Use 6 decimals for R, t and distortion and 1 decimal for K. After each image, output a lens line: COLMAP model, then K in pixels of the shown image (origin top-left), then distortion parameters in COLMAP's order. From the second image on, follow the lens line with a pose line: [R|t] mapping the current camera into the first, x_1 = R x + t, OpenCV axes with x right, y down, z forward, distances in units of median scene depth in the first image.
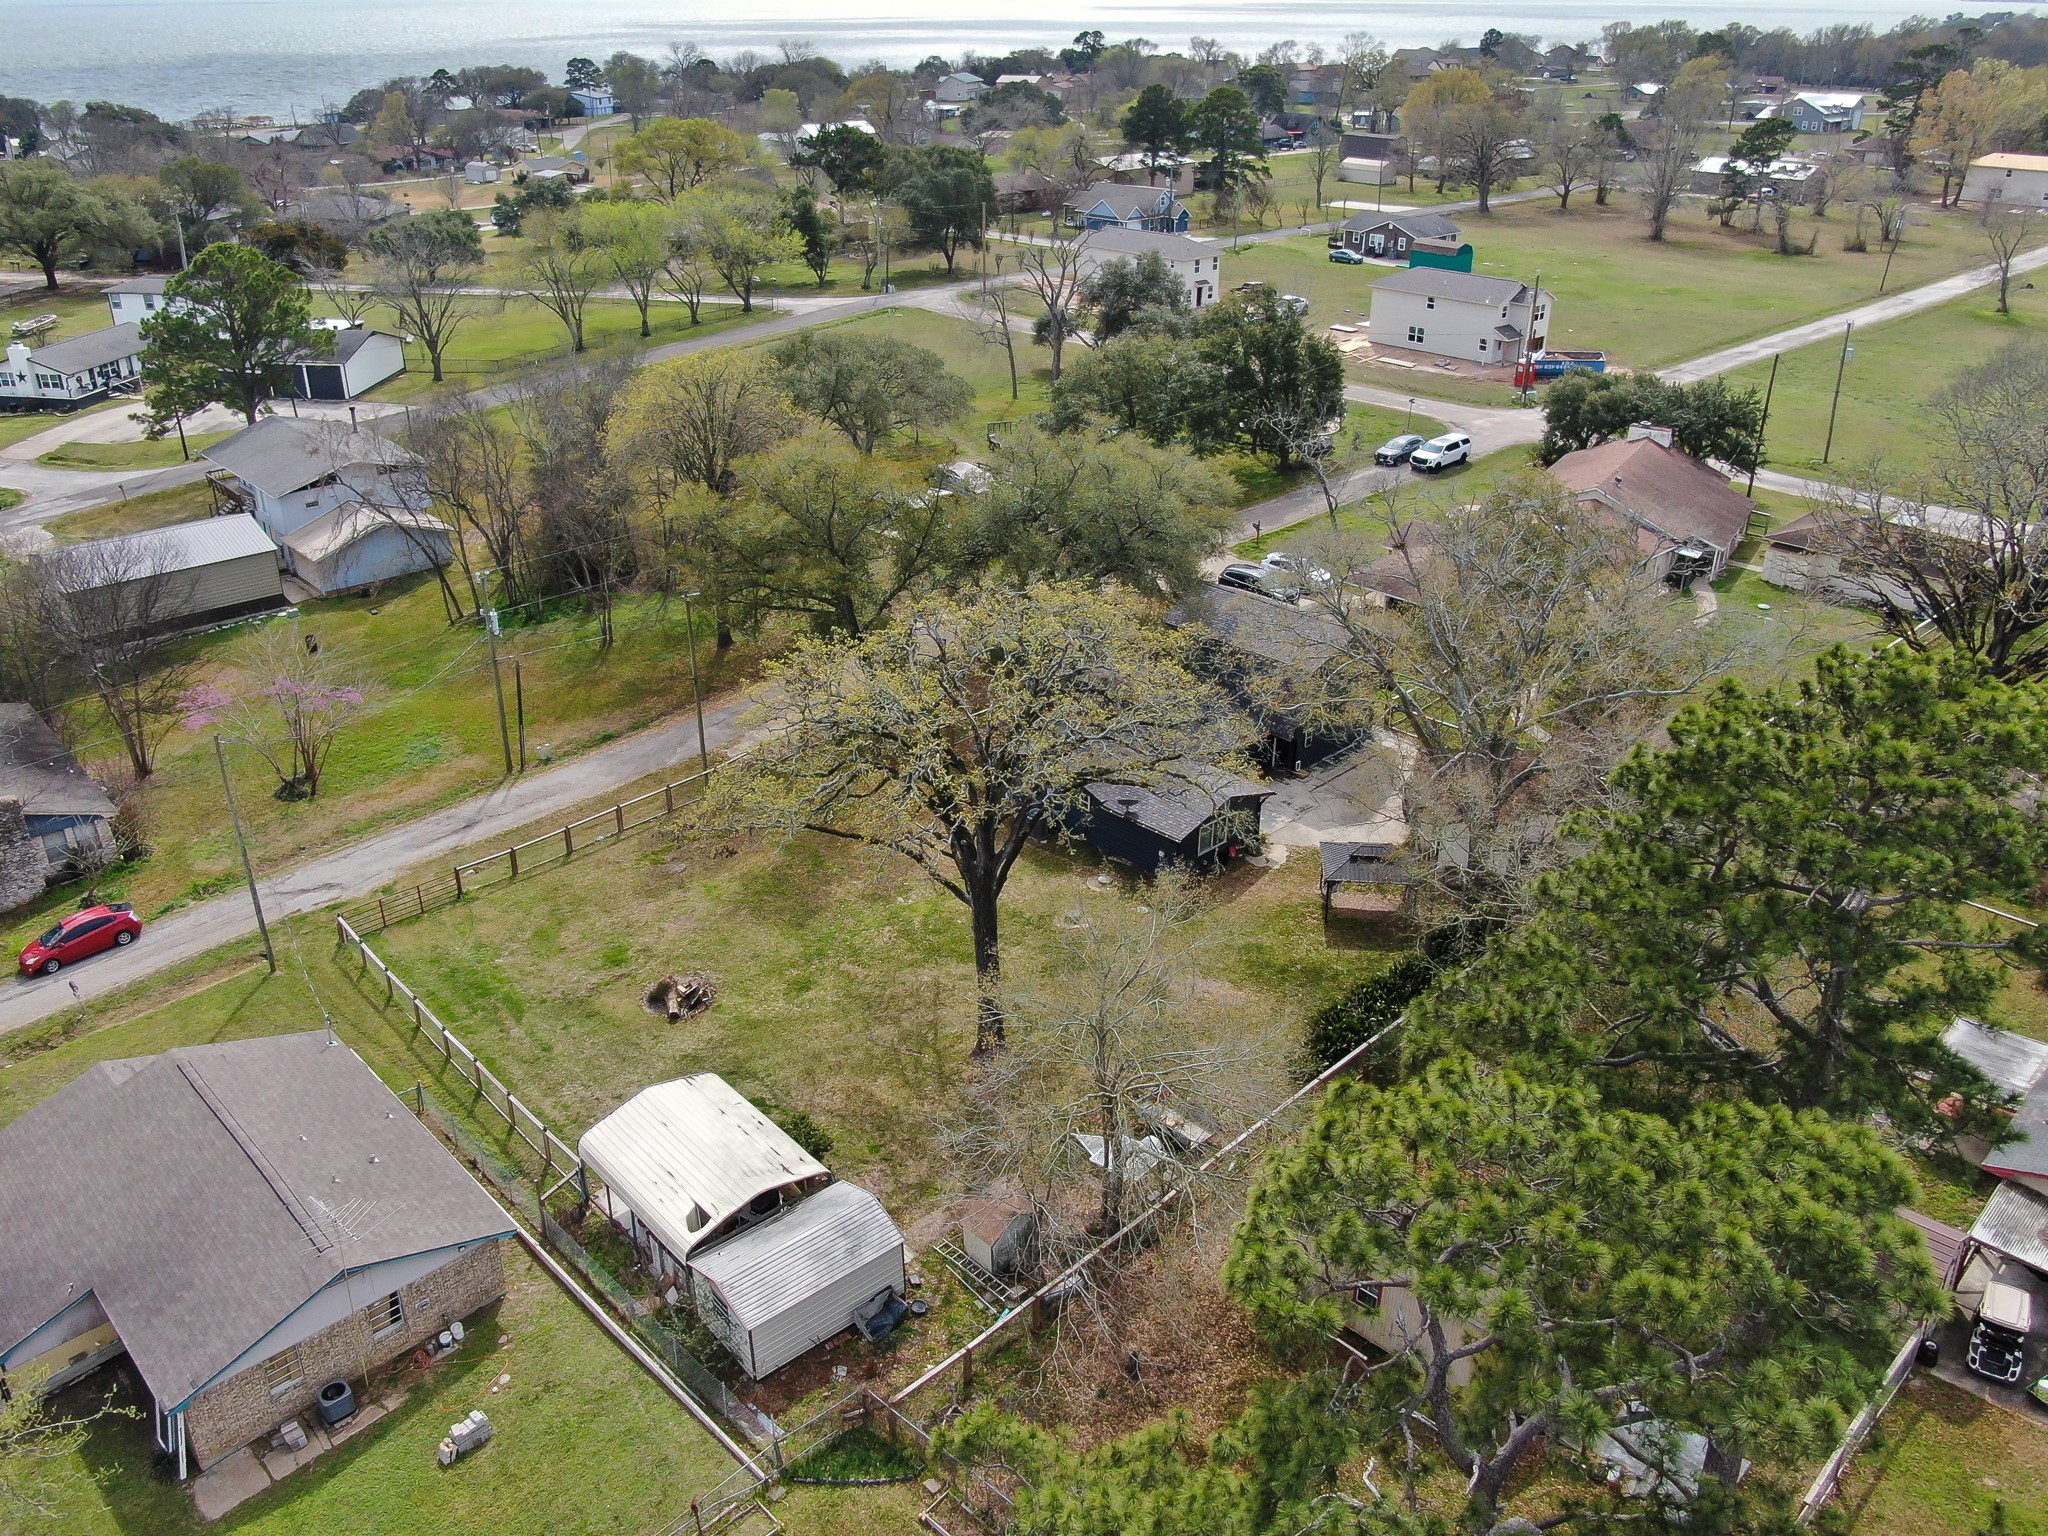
lens RADIAL K [[1562.0, 0, 1024.0], [0, 1562.0, 768.0], [0, 0, 1]] dist [0.002791, 0.003268]
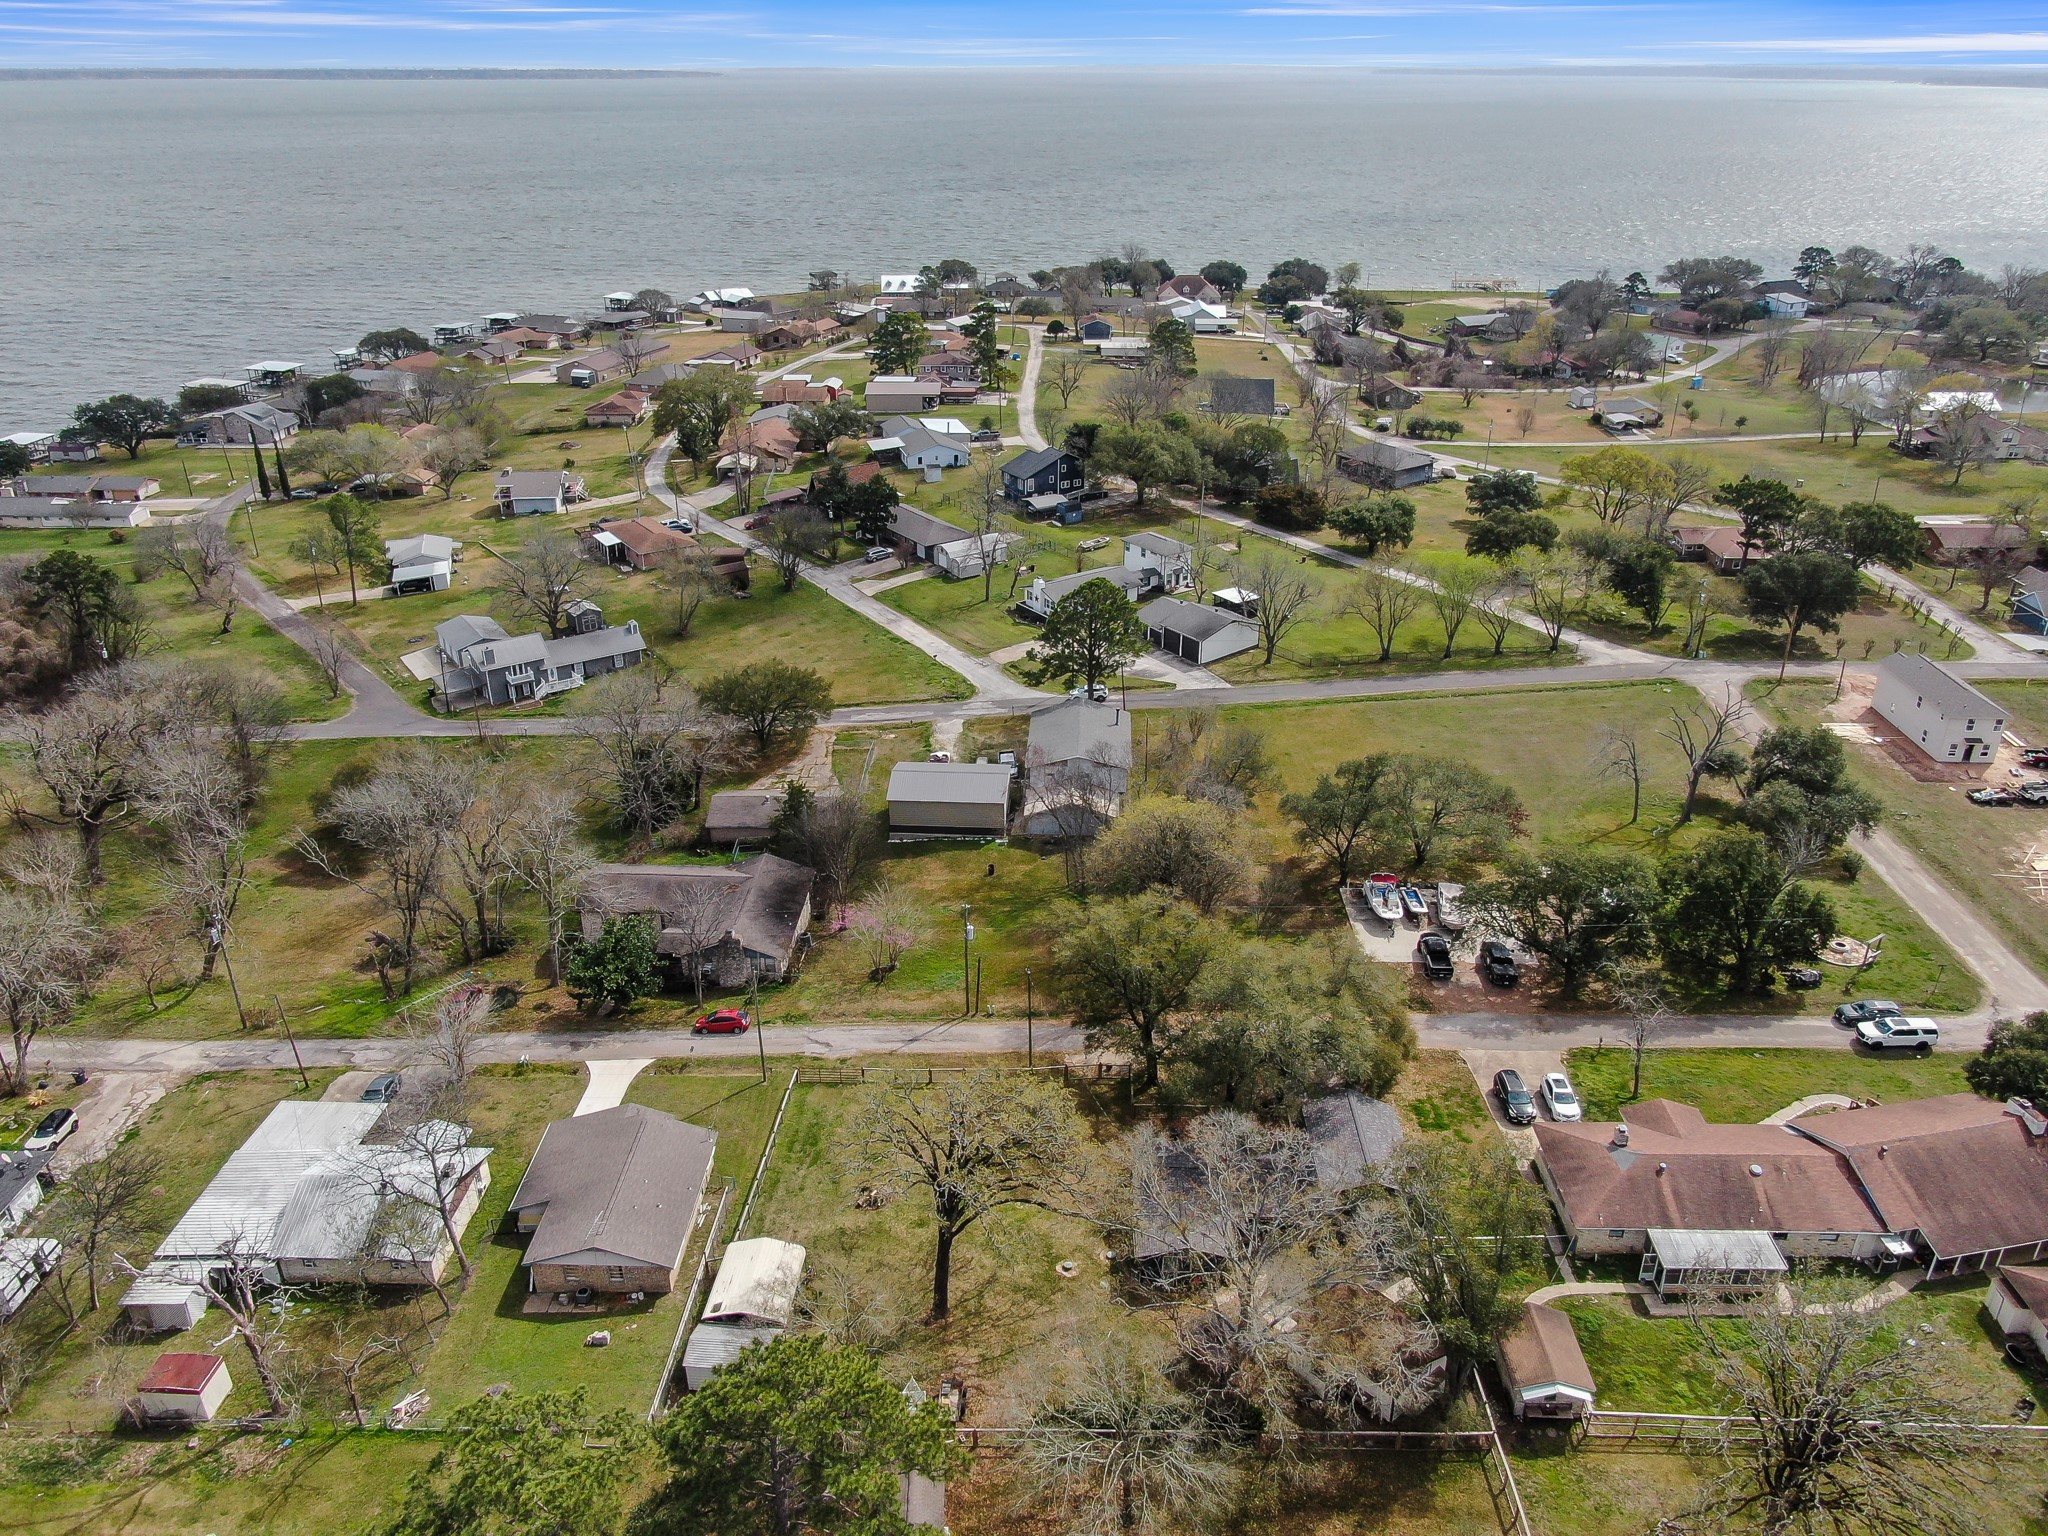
lens RADIAL K [[1562.0, 0, 1024.0], [0, 1562.0, 768.0], [0, 0, 1]] dist [0.002791, 0.003268]
pose [[0.700699, 0.291823, -0.651046, 0.686957], [-0.314242, 0.945477, 0.085590, -0.390128], [0.640526, 0.144613, 0.754197, -0.229306]]
